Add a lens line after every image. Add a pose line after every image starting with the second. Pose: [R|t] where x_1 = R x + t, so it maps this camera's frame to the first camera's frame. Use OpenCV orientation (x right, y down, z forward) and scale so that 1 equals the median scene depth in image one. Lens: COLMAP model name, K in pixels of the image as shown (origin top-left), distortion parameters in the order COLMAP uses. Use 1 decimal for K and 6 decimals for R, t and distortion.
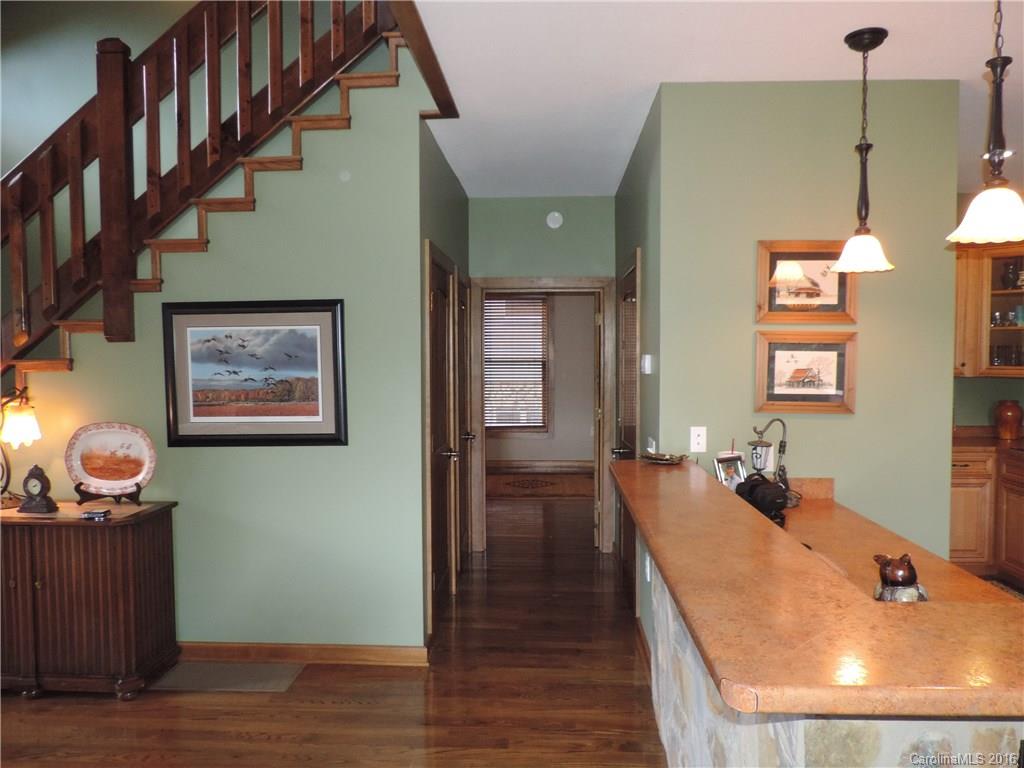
lens RADIAL K [[737.8, 0, 512.1], [0, 737.8, 384.8], [0, 0, 1]] dist [-0.019225, 0.016290]
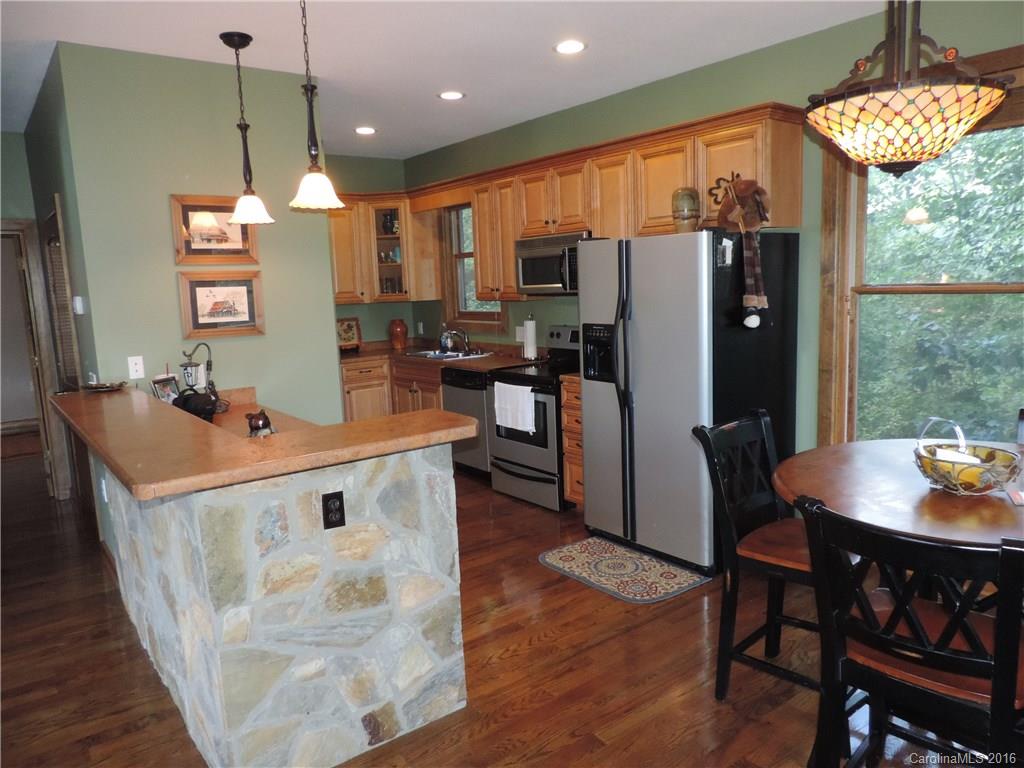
lens RADIAL K [[737.8, 0, 512.3], [0, 737.8, 385.6], [0, 0, 1]] dist [-0.019225, 0.016290]
pose [[0.767586, -0.121727, 0.629281, -0.022953], [0.069811, 0.991837, 0.106704, 0.020727], [-0.637133, -0.037973, 0.769818, -0.266829]]
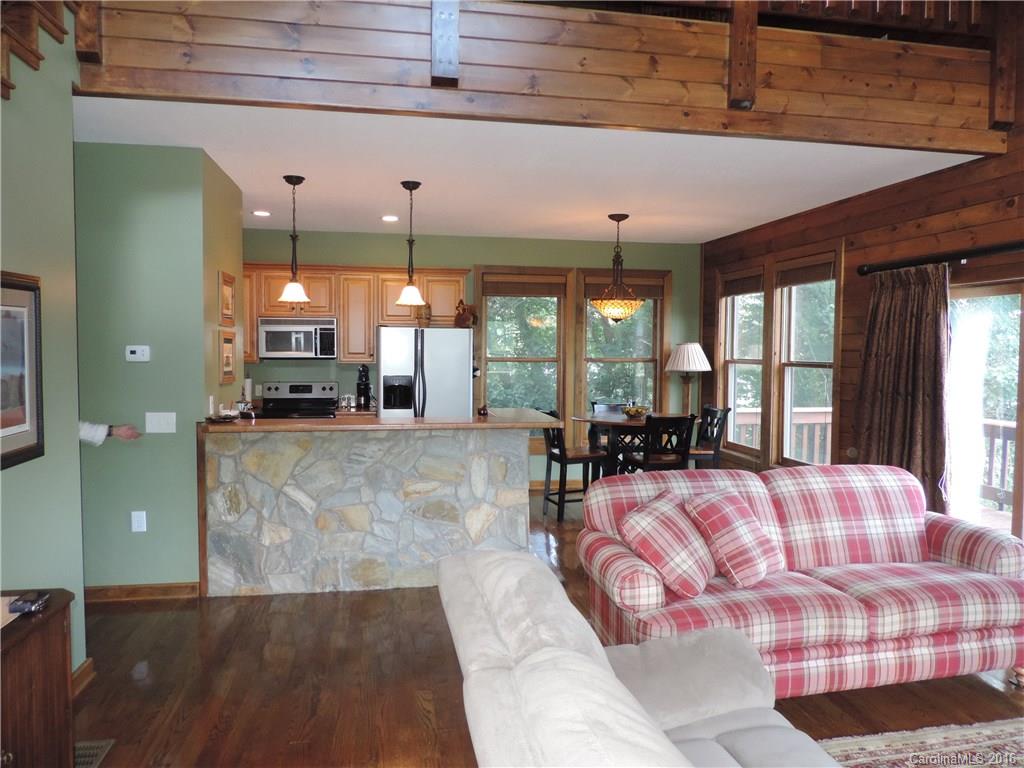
lens RADIAL K [[737.8, 0, 515.4], [0, 737.8, 381.7], [0, 0, 1]] dist [-0.019225, 0.016290]
pose [[-0.236097, -0.043845, 0.970740, -1.298939], [0.047259, 0.997281, 0.056538, -0.023919], [-0.970580, 0.059224, -0.233383, 0.769809]]
